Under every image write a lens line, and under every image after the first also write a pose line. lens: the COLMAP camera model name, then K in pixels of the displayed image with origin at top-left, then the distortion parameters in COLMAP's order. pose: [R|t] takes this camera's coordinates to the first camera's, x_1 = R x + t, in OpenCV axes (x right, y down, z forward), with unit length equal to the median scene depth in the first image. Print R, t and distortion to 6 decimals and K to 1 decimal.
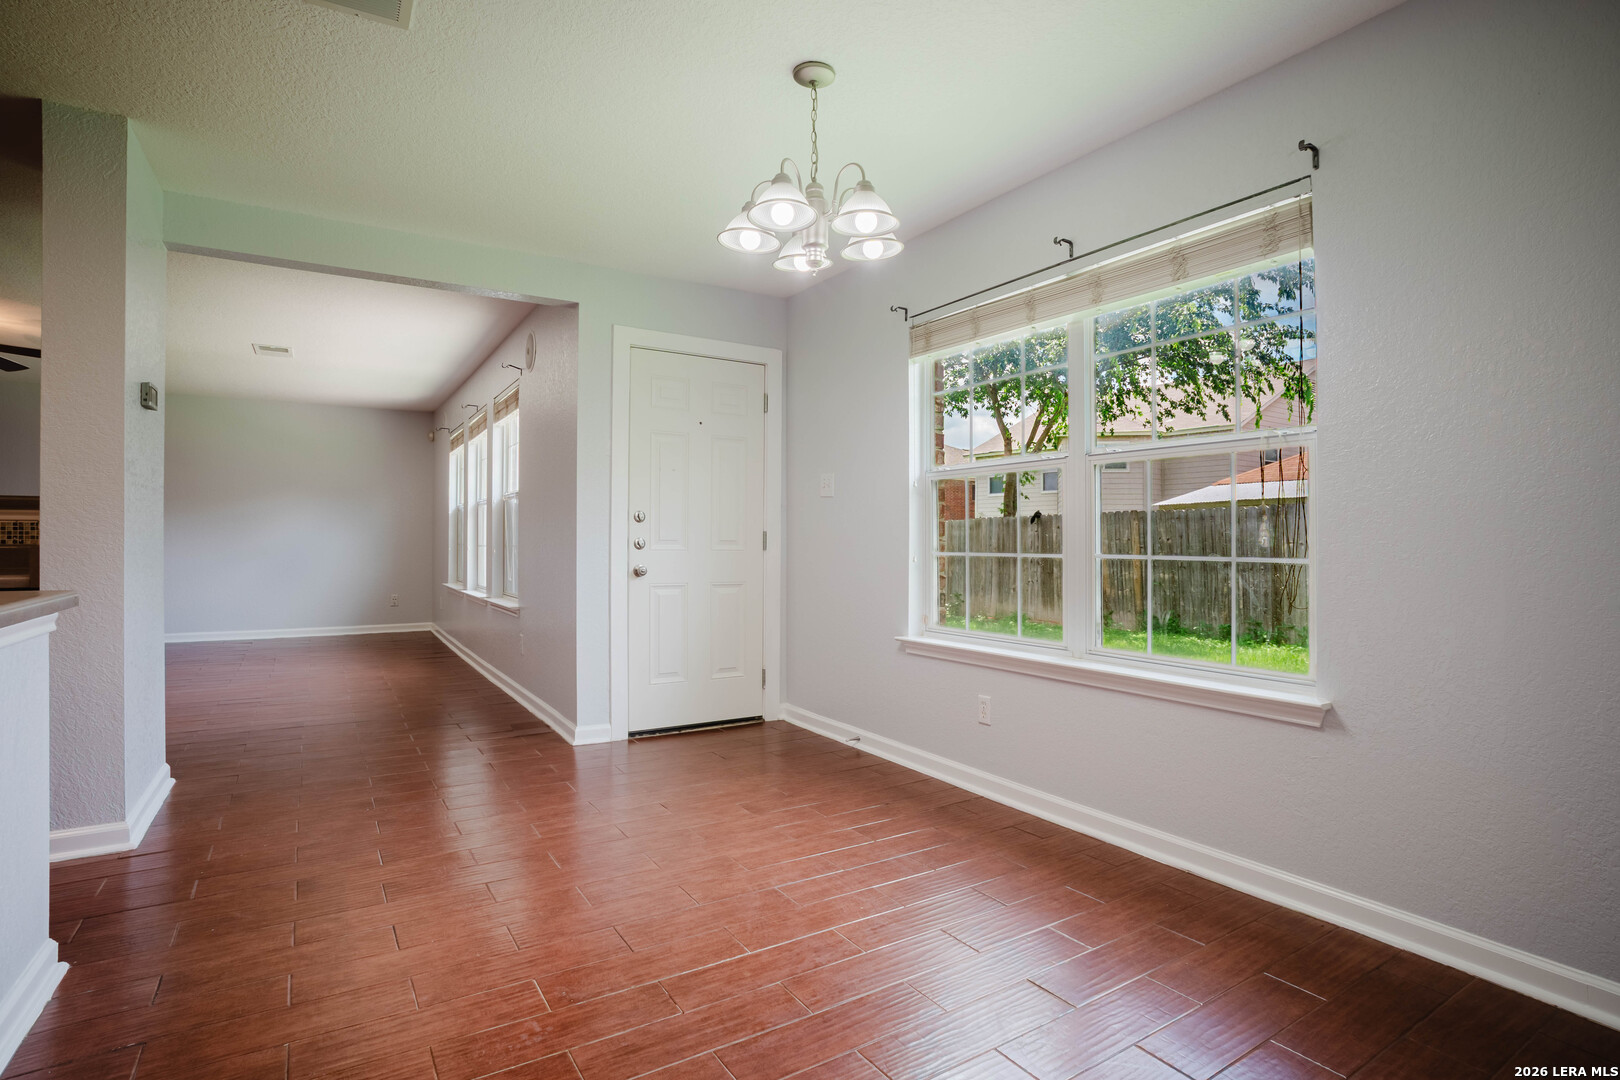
lens RADIAL K [[802.3, 0, 800.6], [0, 802.3, 544.5], [0, 0, 1]] dist [-0.074045, 0.027236]
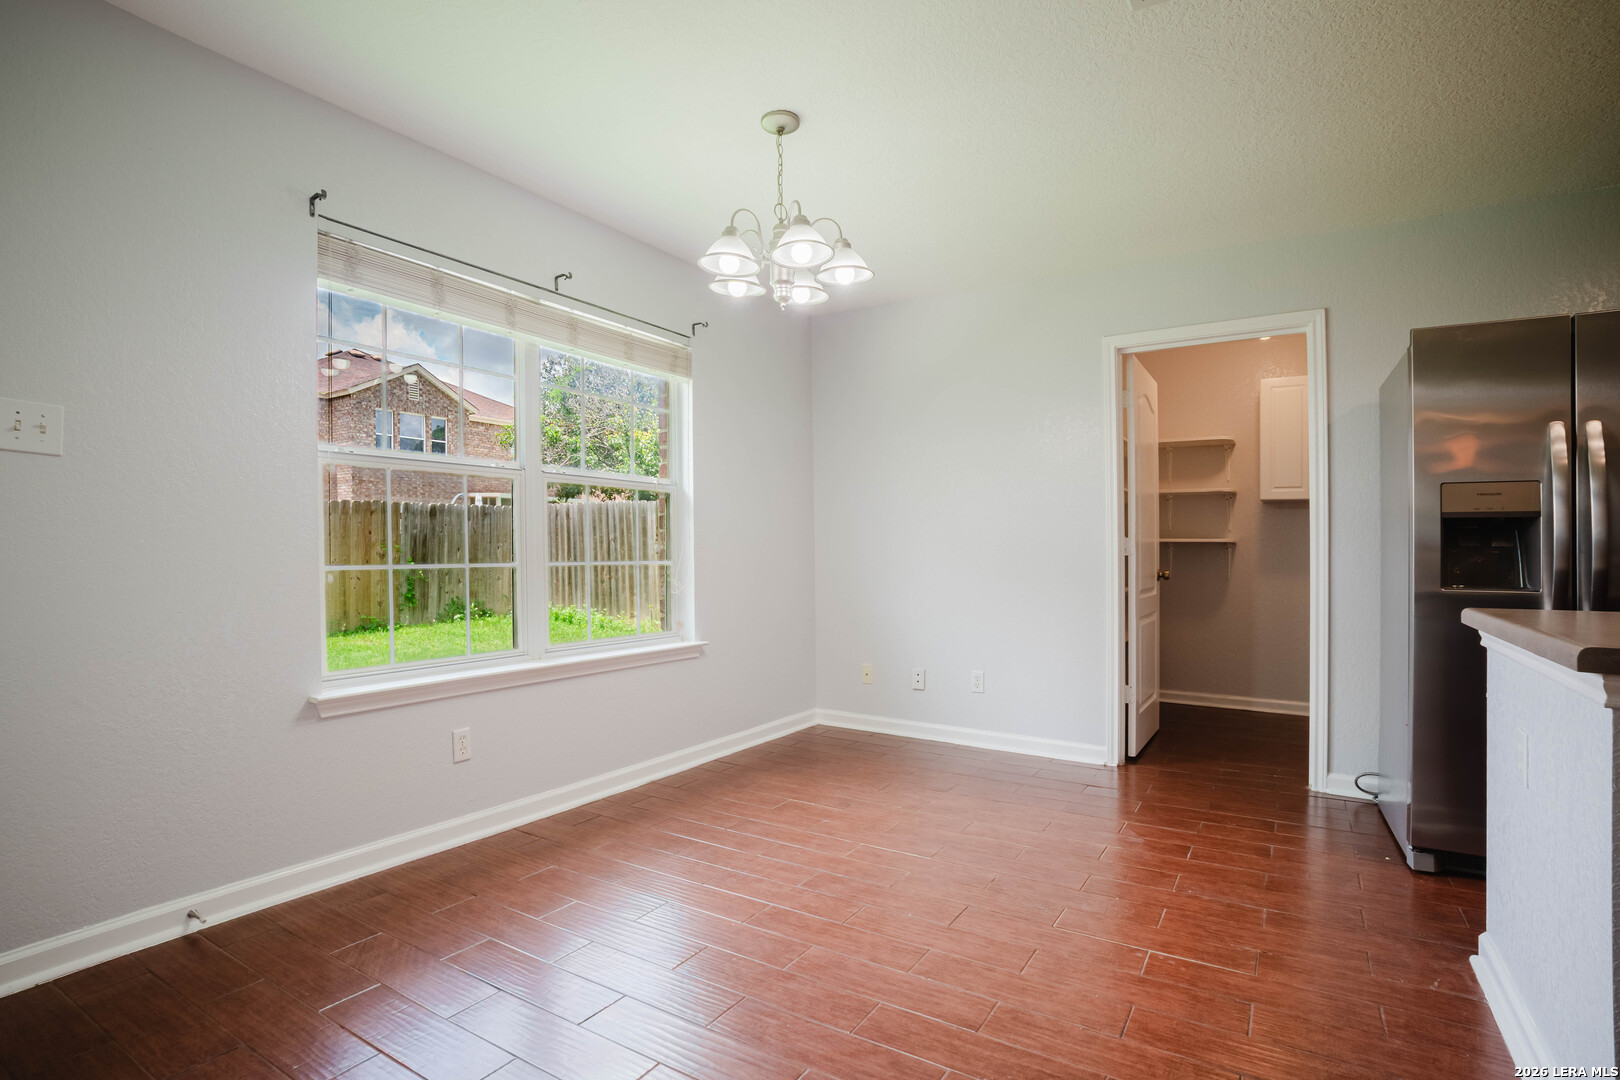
lens RADIAL K [[807.8, 0, 772.1], [0, 807.8, 545.5], [0, 0, 1]] dist [-0.079734, 0.035702]
pose [[-0.411218, -0.000754, 0.911537, -0.741722], [-0.003135, 0.999995, -0.000587, -0.011340], [-0.911532, -0.003099, -0.411218, 1.112886]]
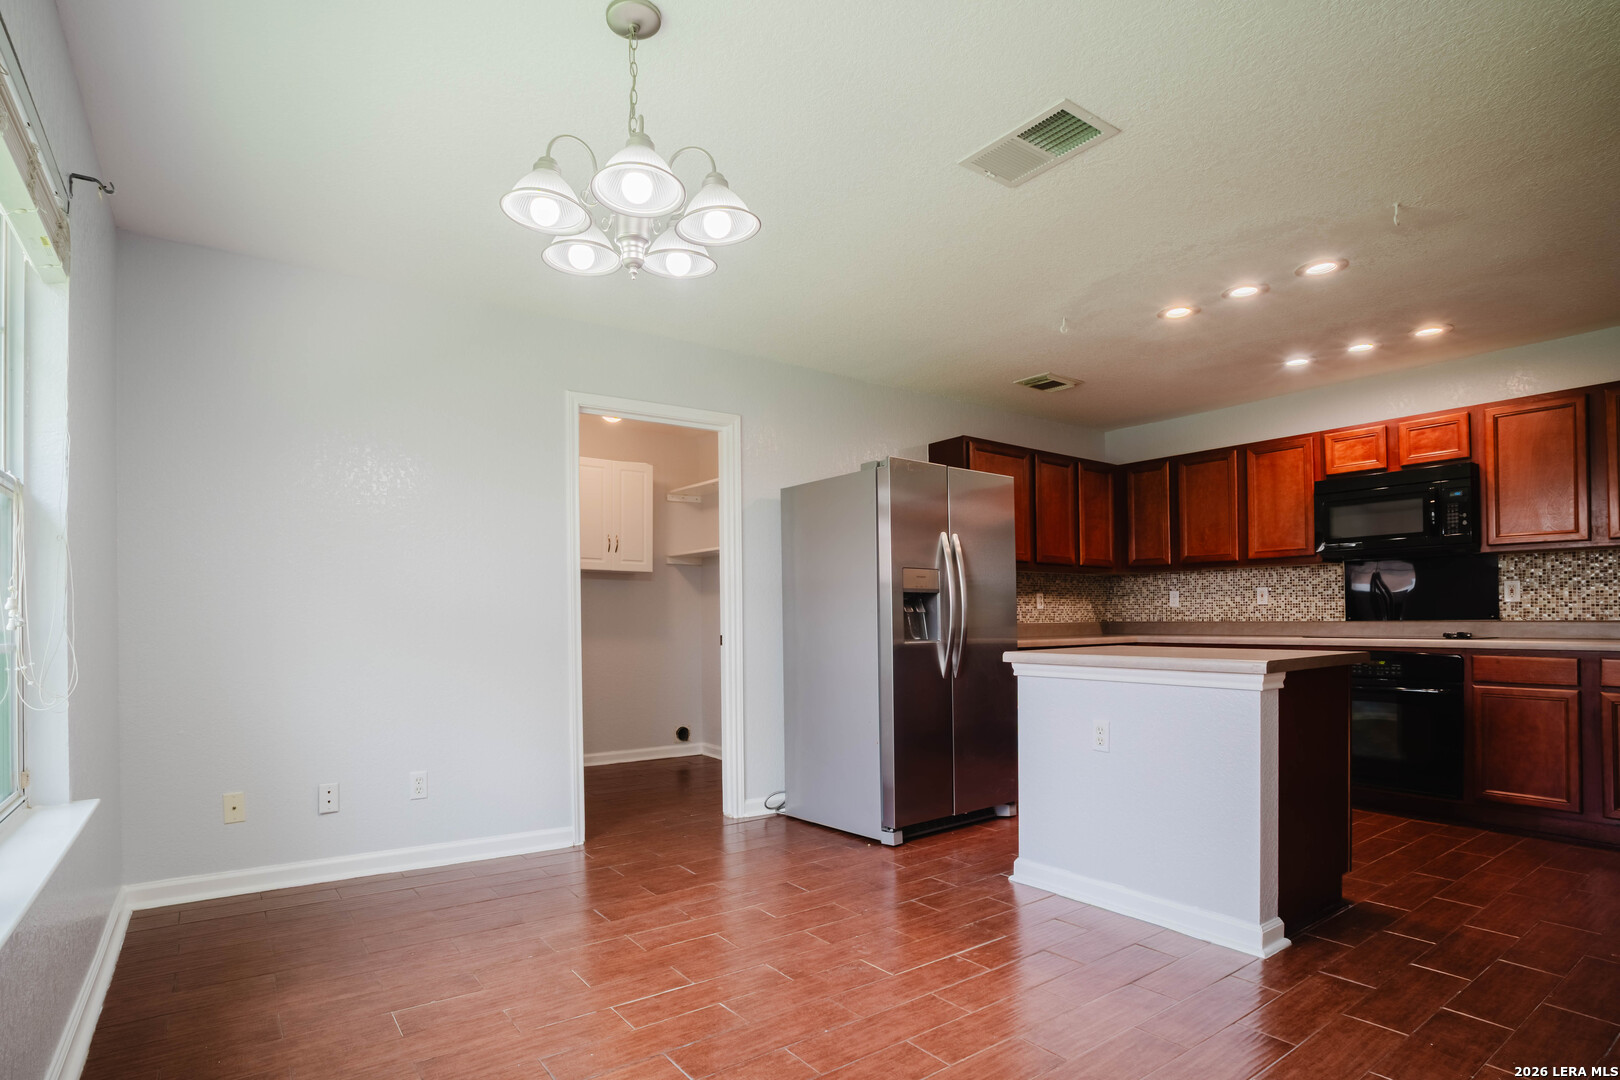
lens RADIAL K [[842.2, 0, 788.9], [0, 842.2, 590.4], [0, 0, 1]] dist [-0.073136, 0.027390]
pose [[-0.998012, -0.001952, -0.062987, -0.055097], [-0.000291, 0.999652, -0.026372, -0.011352], [0.063017, -0.026302, -0.997666, 1.372542]]
